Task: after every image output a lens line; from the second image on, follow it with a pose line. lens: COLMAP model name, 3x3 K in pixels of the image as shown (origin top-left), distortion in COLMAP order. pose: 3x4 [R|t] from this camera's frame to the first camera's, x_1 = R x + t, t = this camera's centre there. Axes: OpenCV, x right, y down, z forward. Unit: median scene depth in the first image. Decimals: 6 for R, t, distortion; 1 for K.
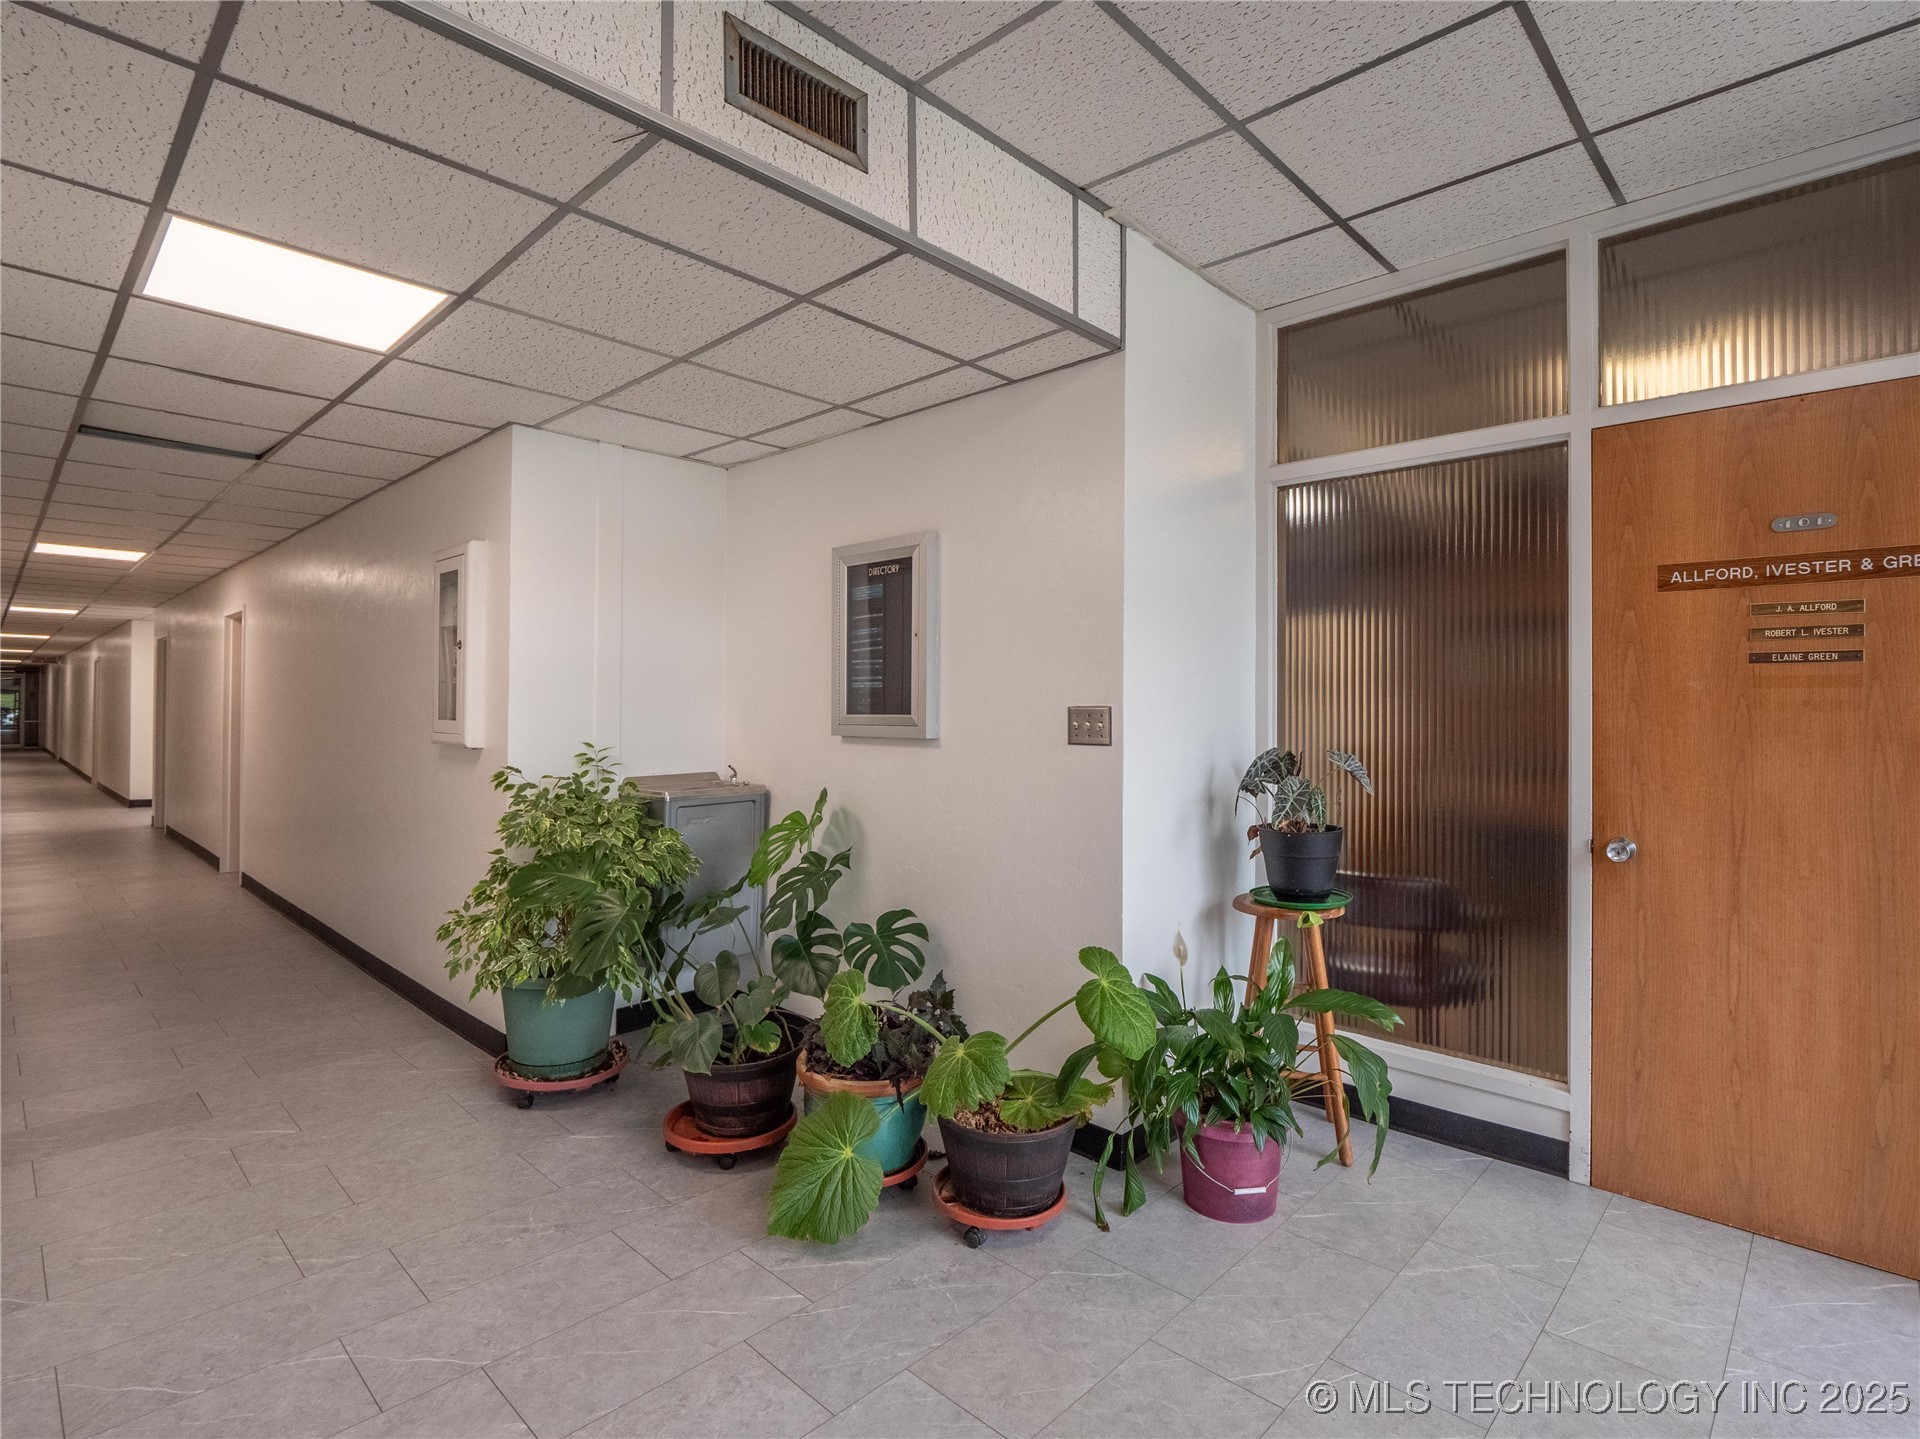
lens RADIAL K [[959.4, 0, 957.7], [0, 959.4, 711.2], [0, 0, 1]] dist [-0.000721, 0.003468]
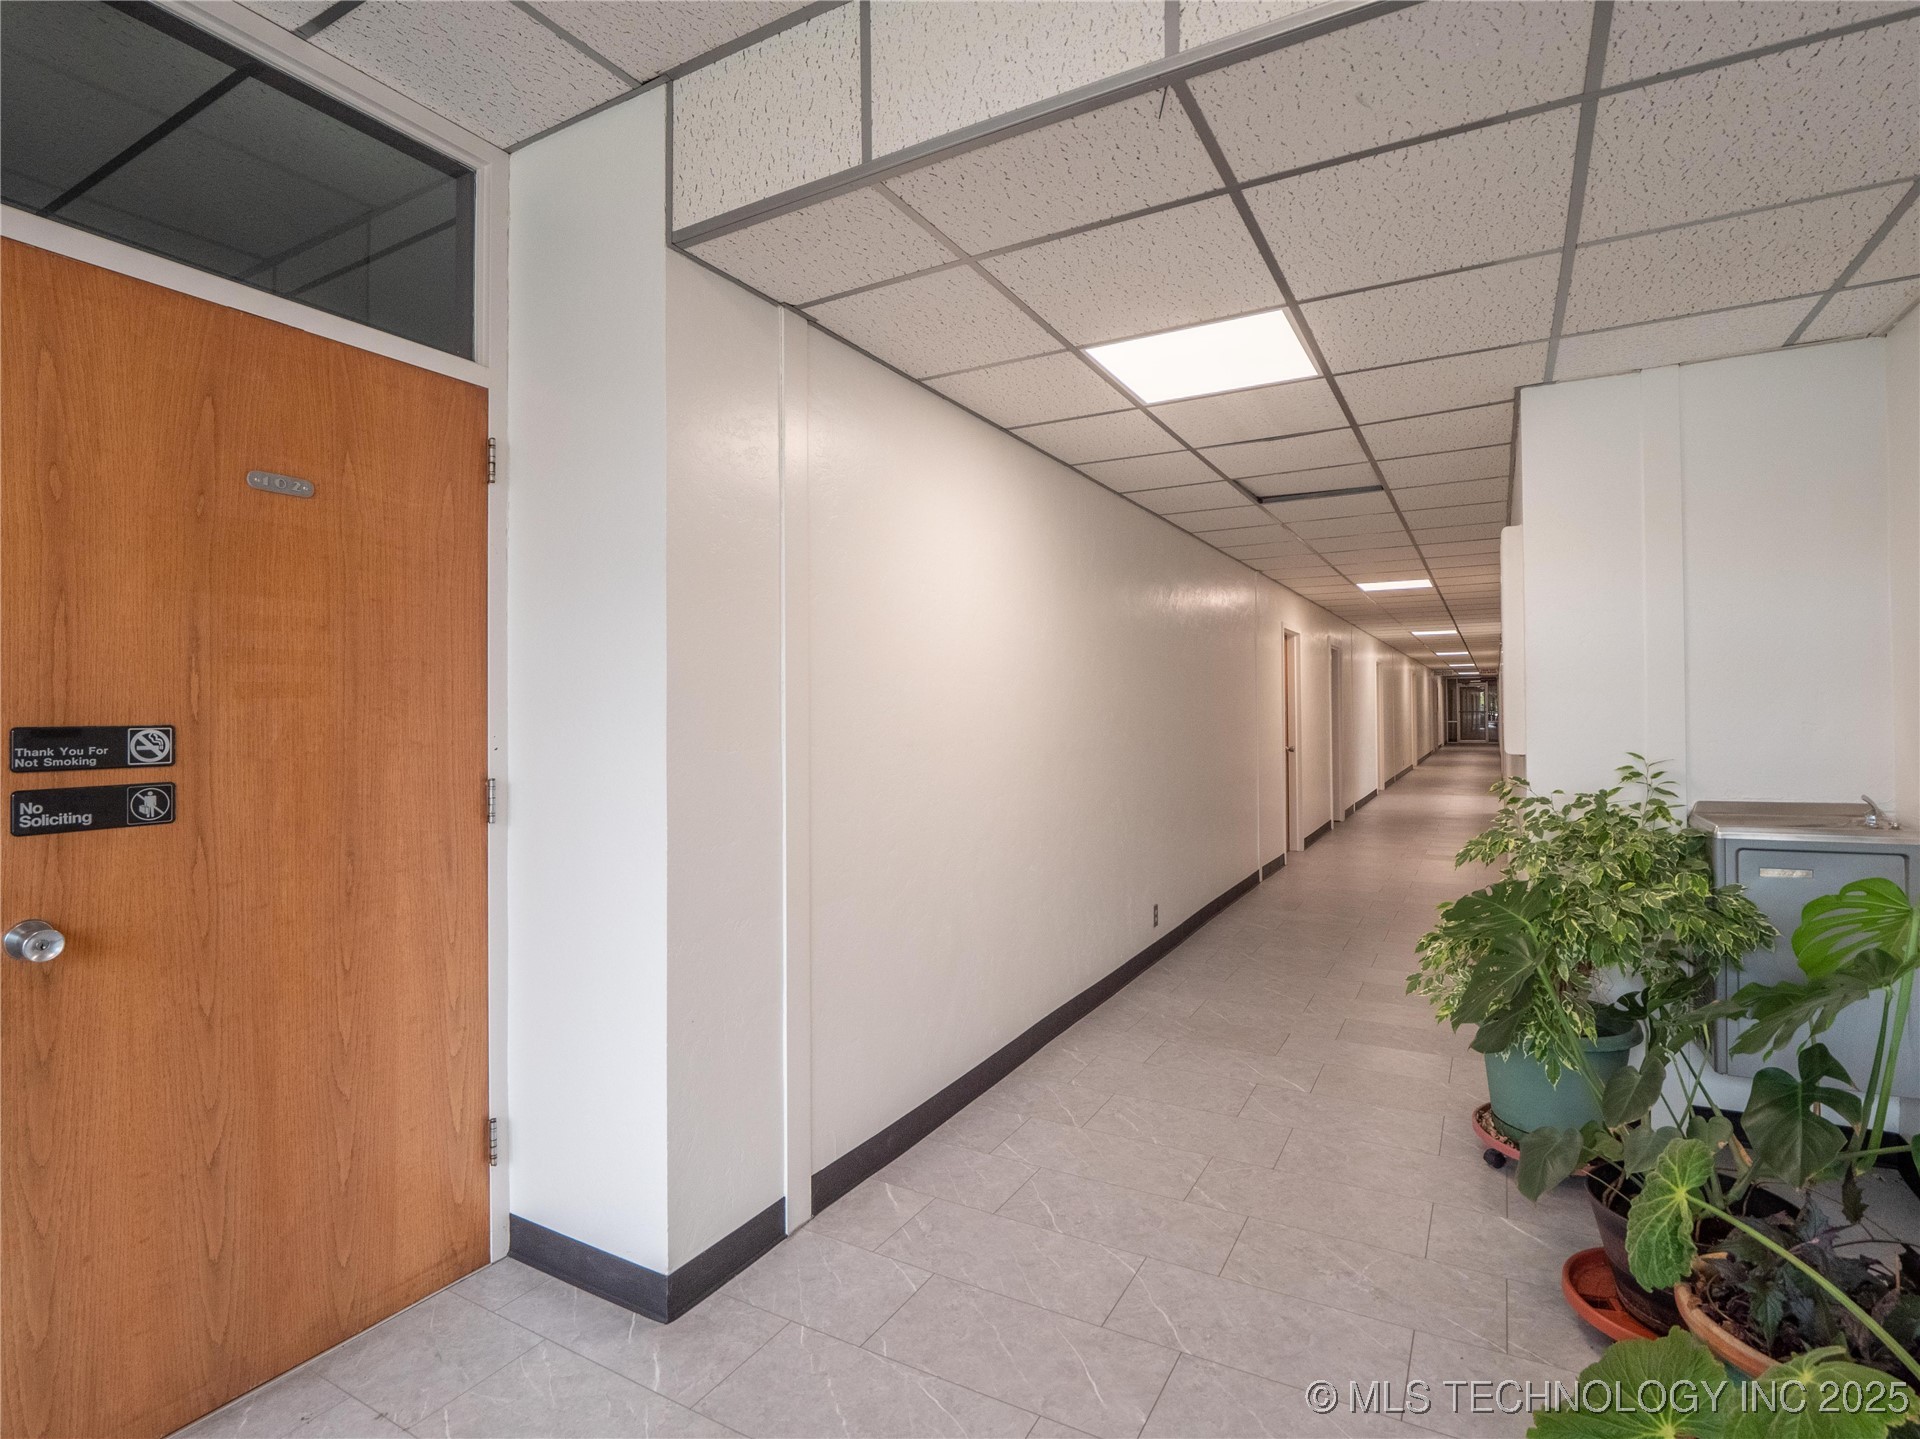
lens RADIAL K [[959.4, 0, 963.9], [0, 959.4, 718.5], [0, 0, 1]] dist [-0.000721, 0.003468]
pose [[0.281710, -0.002034, -0.959497, 0.258252], [0.014595, 0.999891, 0.002165, -0.007028], [0.959389, -0.014614, 0.281709, 0.285364]]
